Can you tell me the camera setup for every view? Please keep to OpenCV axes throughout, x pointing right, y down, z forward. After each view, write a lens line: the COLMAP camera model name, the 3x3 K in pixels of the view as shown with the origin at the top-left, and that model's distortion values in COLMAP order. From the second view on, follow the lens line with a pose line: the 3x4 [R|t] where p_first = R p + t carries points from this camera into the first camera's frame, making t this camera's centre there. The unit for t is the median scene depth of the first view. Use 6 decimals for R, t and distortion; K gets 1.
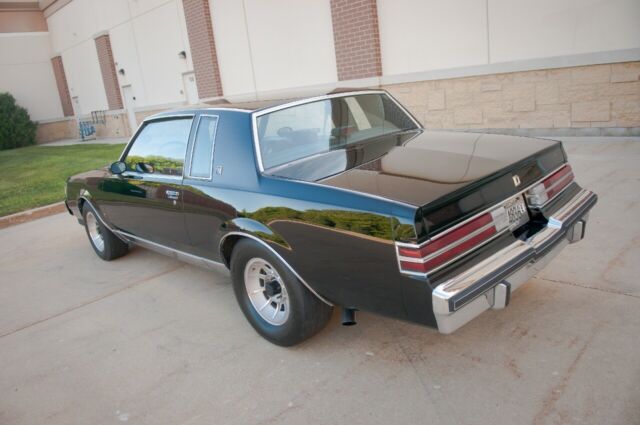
lens RADIAL K [[485.4, 0, 320.0], [0, 485.4, 212.5], [0, 0, 1]] dist [-0.042131, -0.009325]
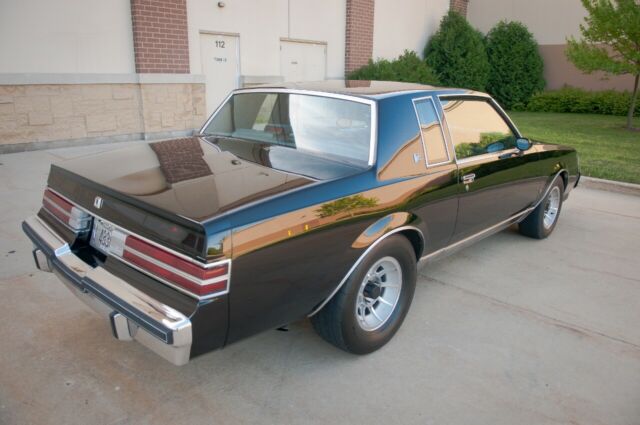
lens RADIAL K [[485.4, 0, 320.0], [0, 485.4, 212.5], [0, 0, 1]] dist [-0.042131, -0.009325]
pose [[-0.072536, -0.156813, 0.984961, -0.674473], [0.247487, 0.953846, 0.170085, -0.068117], [-0.966172, 0.256102, -0.030379, 0.567373]]
